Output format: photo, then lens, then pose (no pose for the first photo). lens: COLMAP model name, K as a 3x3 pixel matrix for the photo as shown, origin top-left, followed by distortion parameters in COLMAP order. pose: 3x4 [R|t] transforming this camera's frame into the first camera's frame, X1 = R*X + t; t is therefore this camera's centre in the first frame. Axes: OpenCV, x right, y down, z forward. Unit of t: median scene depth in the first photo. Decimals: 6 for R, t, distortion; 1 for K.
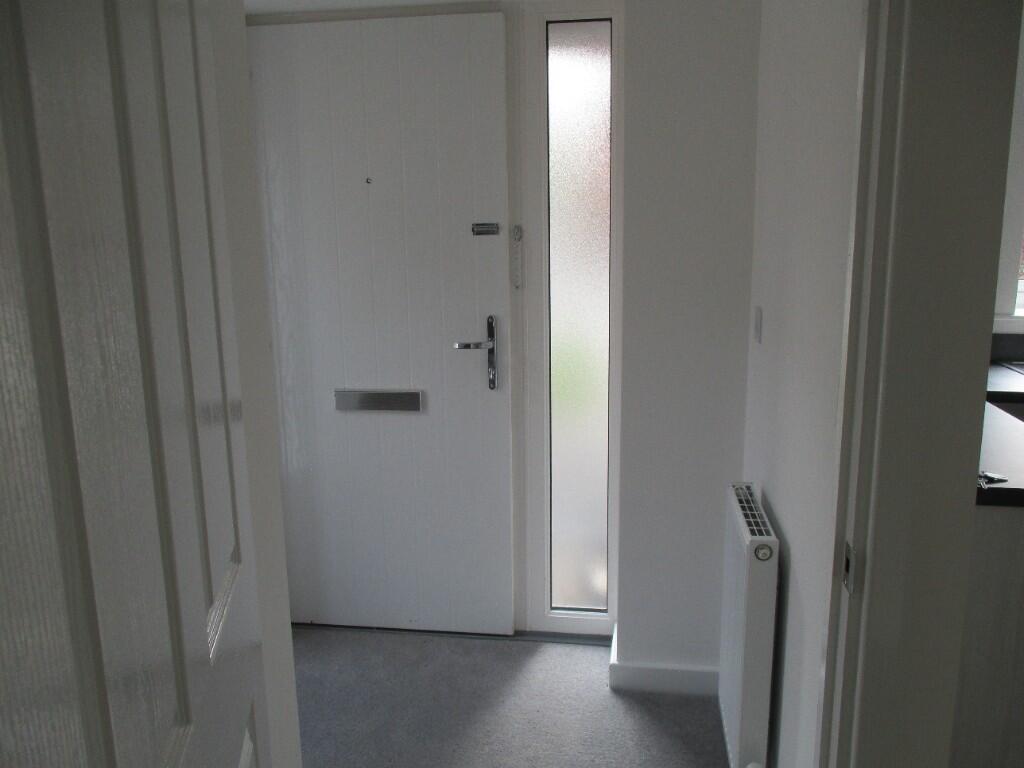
lens RADIAL K [[855.0, 0, 512.0], [0, 855.0, 384.0], [0, 0, 1]] dist [-0.001215, -0.002505]
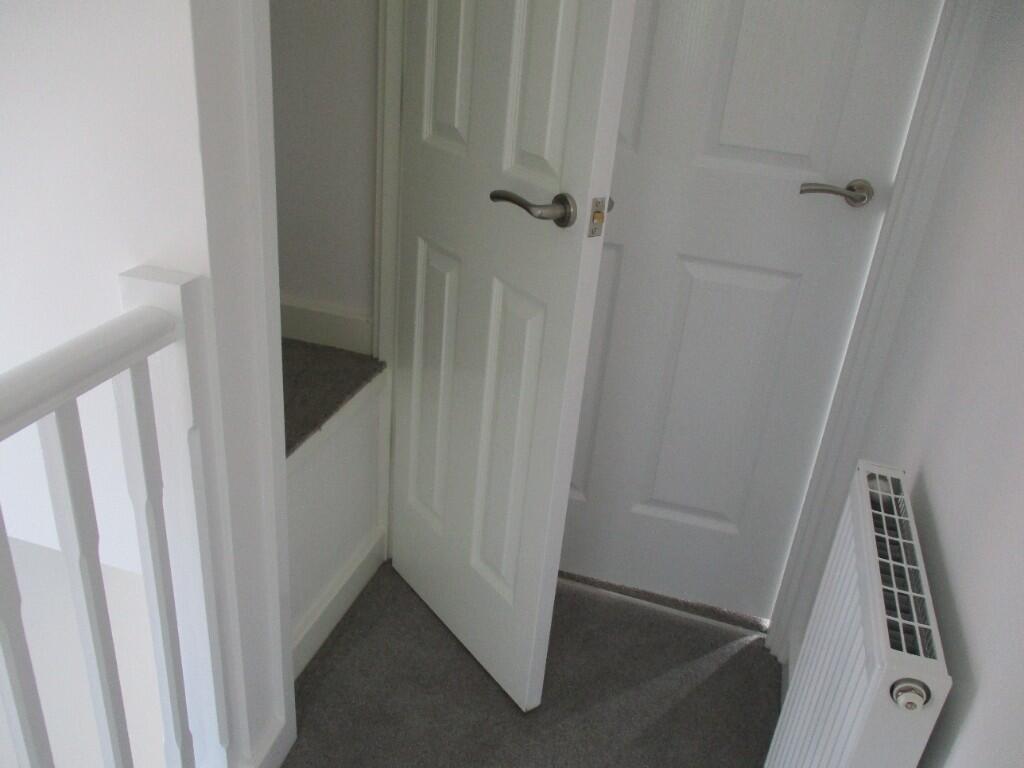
lens RADIAL K [[855.0, 0, 512.0], [0, 855.0, 384.0], [0, 0, 1]] dist [-0.001215, -0.002505]
pose [[0.980935, 0.164923, -0.102793, 0.108204], [-0.133881, 0.956910, 0.257678, -0.042698], [0.140861, -0.239004, 0.960747, 0.568694]]
